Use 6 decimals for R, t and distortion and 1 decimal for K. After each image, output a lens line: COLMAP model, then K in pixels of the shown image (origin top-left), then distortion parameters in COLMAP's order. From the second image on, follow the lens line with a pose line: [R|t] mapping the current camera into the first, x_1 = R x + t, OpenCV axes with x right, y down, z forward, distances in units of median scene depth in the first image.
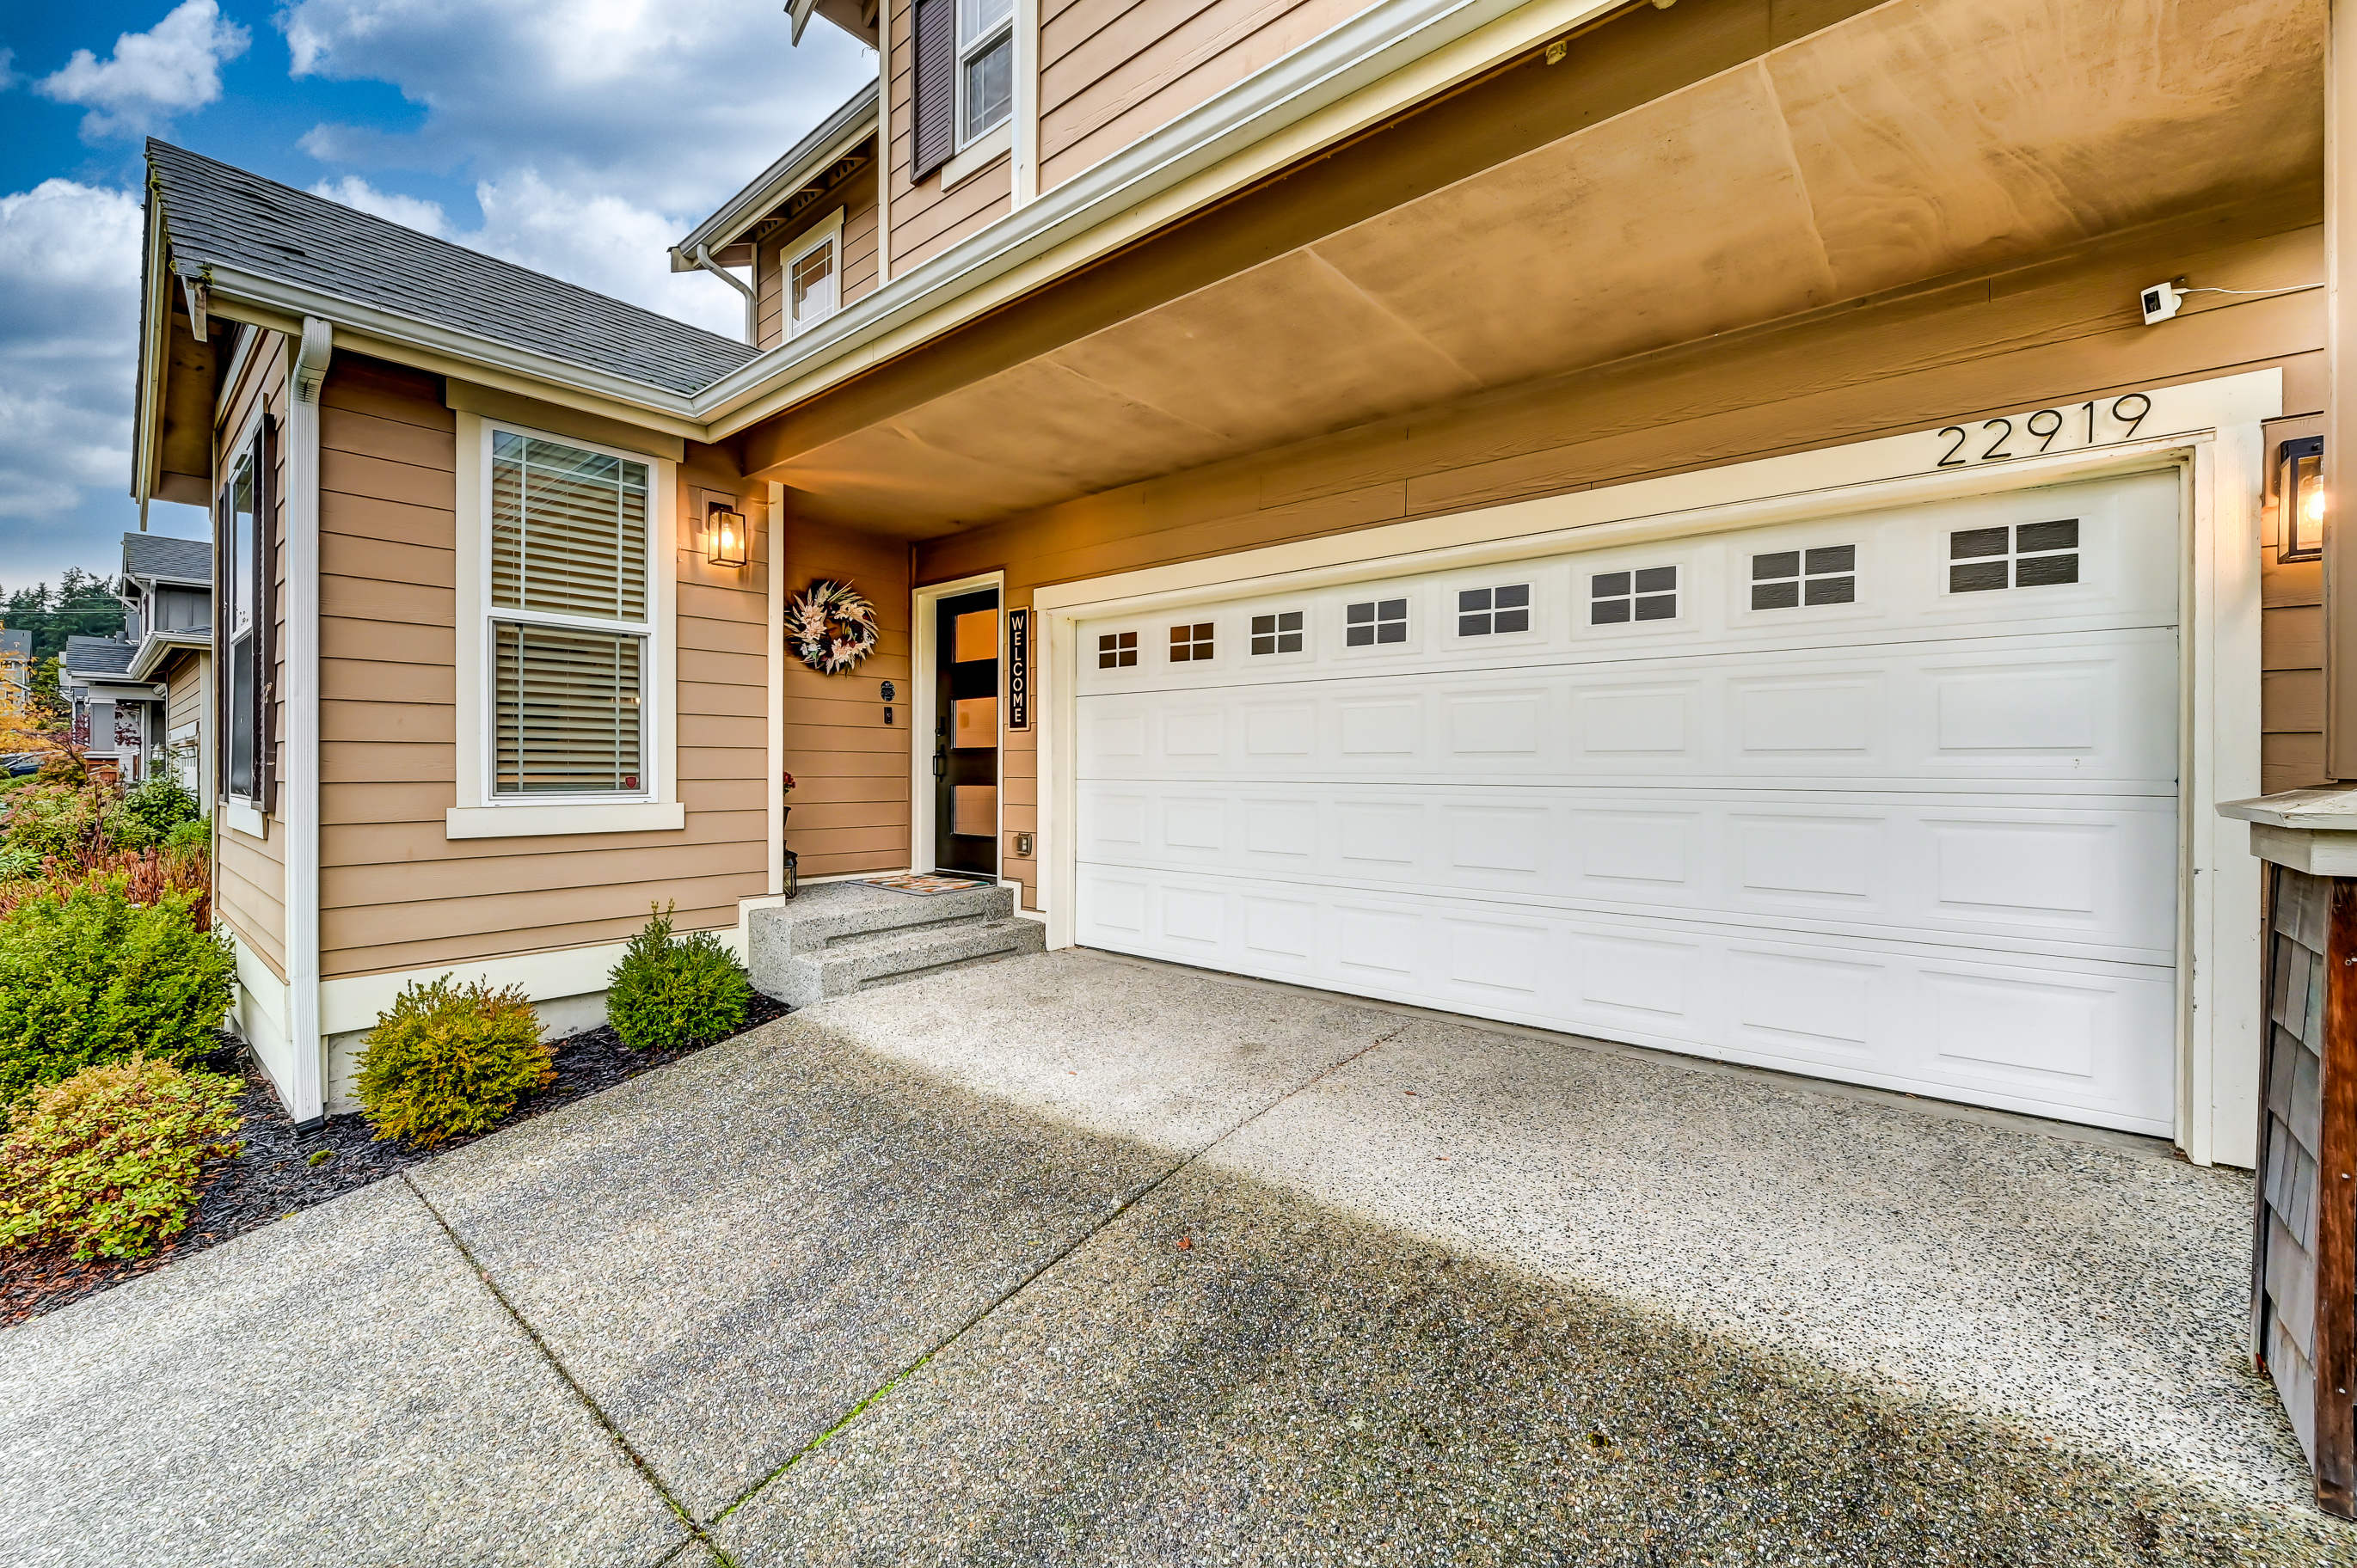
lens RADIAL K [[927.7, 0, 1230.9], [0, 927.7, 767.4], [0, 0, 1]] dist [-0.003647, 0.000043]
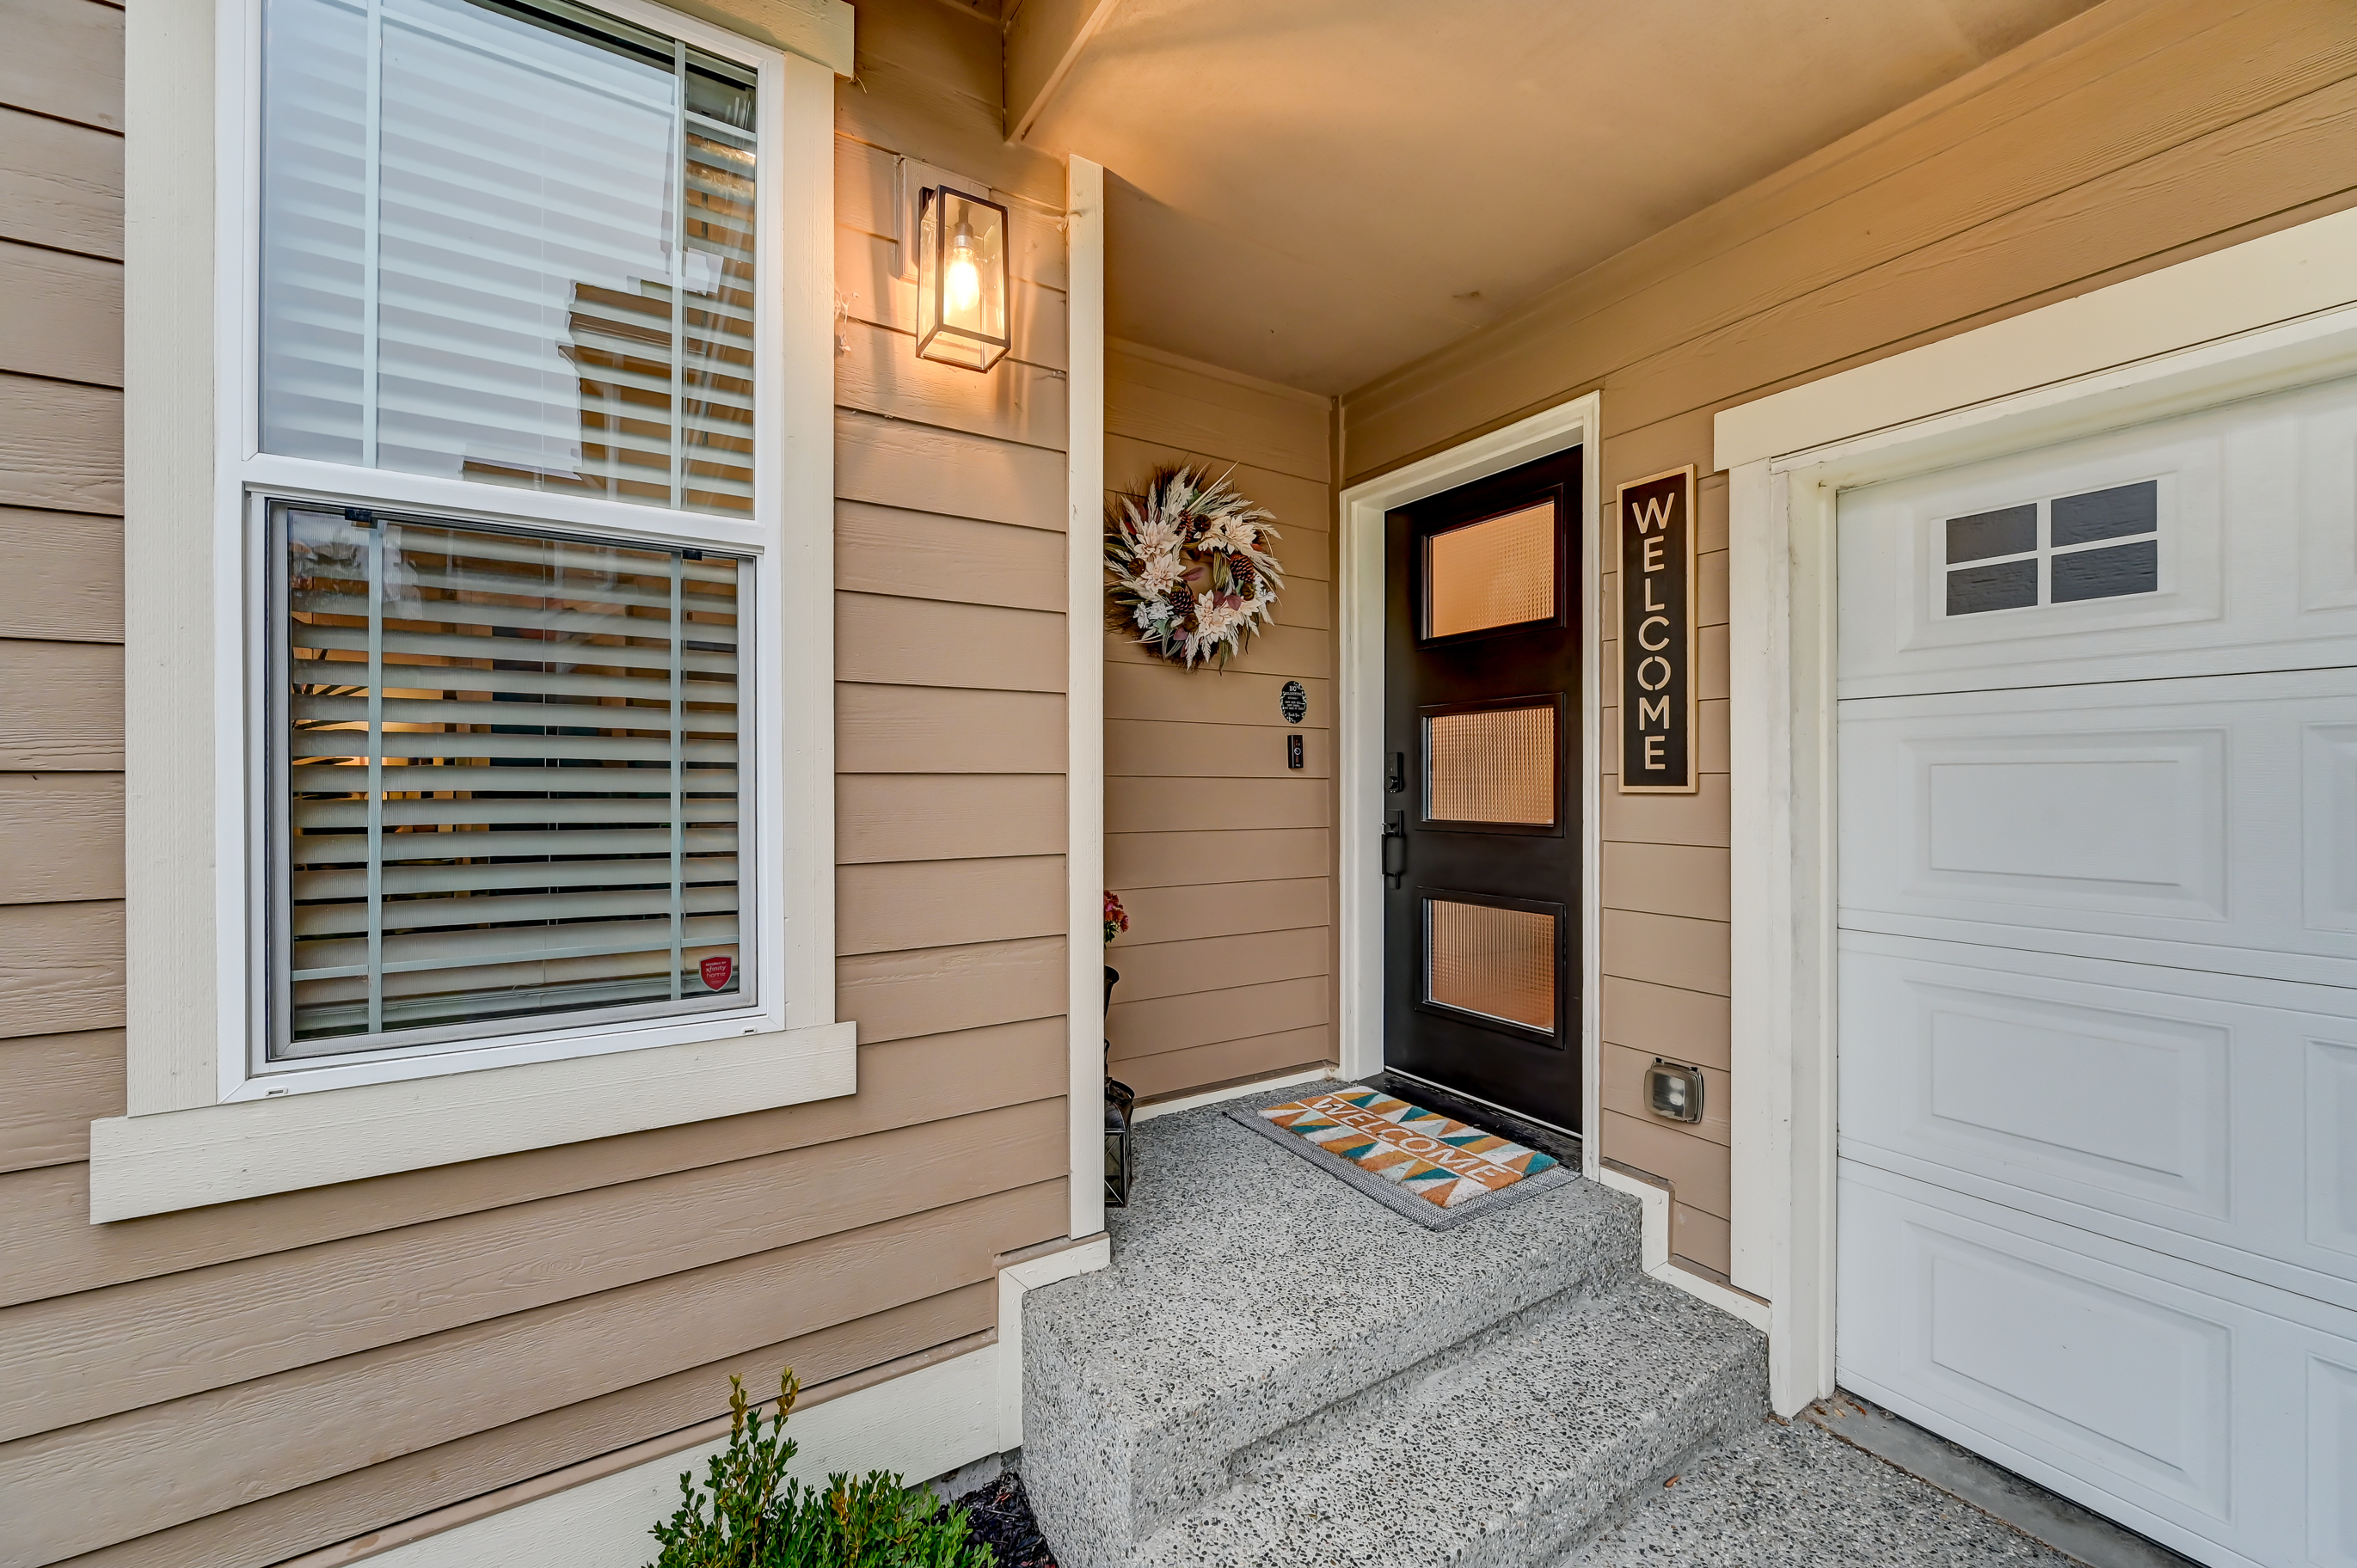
lens RADIAL K [[927.7, 0, 1203.8], [0, 927.7, 774.9], [0, 0, 1]] dist [-0.003647, 0.000043]
pose [[0.946367, -0.003358, -0.323076, -0.280350], [0.001653, 0.999983, -0.005552, -0.044607], [0.323089, 0.004720, 0.946357, 0.569389]]
